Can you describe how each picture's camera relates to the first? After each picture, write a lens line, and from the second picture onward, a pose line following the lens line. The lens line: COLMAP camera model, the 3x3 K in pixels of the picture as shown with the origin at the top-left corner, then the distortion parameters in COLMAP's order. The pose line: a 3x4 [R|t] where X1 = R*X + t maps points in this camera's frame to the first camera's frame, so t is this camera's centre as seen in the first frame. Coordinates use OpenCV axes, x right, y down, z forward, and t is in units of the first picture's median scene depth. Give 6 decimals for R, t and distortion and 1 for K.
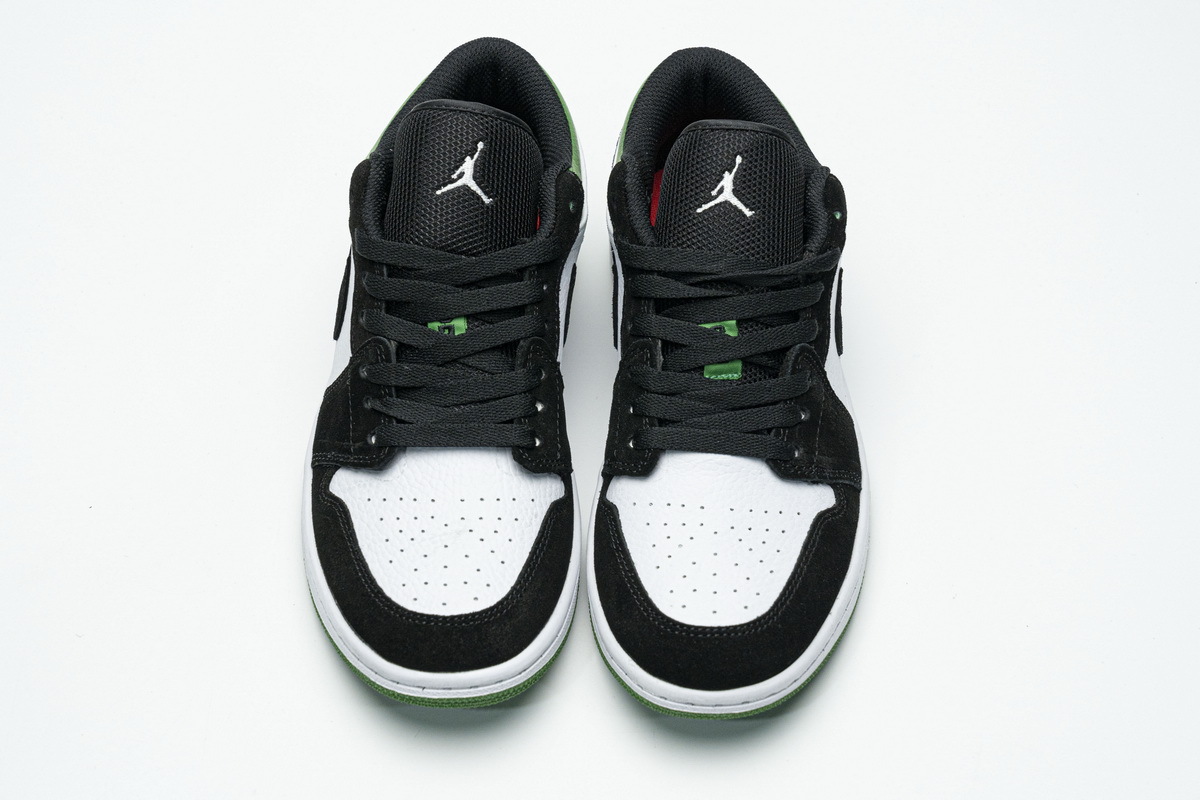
lens RADIAL K [[2388.6, 0, 596.2], [0, 2388.6, 402.5], [0, 0, 1]] dist [0.063175, 0.000000]
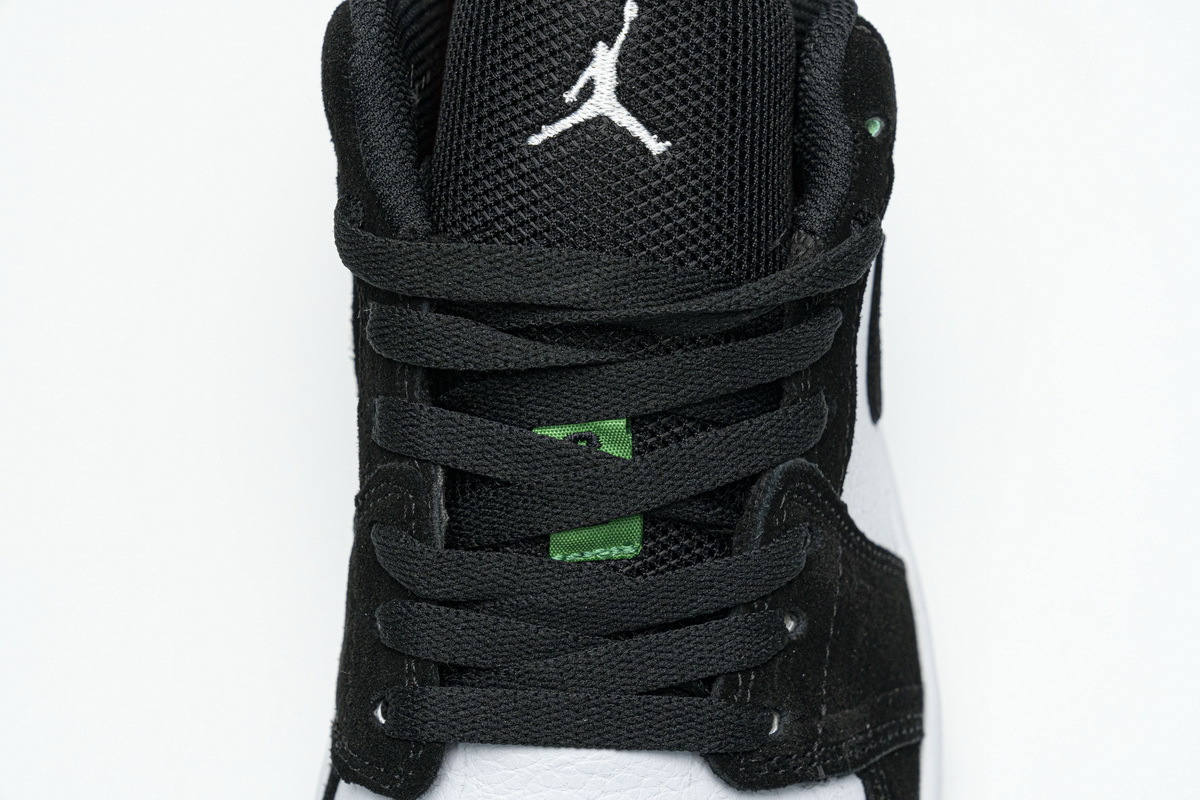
lens RADIAL K [[2388.6, 0, 610.6], [0, 2388.6, 398.7], [0, 0, 1]] dist [0.063175, 0.000000]
pose [[0.999880, -0.015035, 0.003715, 0.054184], [0.014093, 0.982758, 0.184357, -0.112360], [-0.006423, -0.184283, 0.982852, 0.598951]]
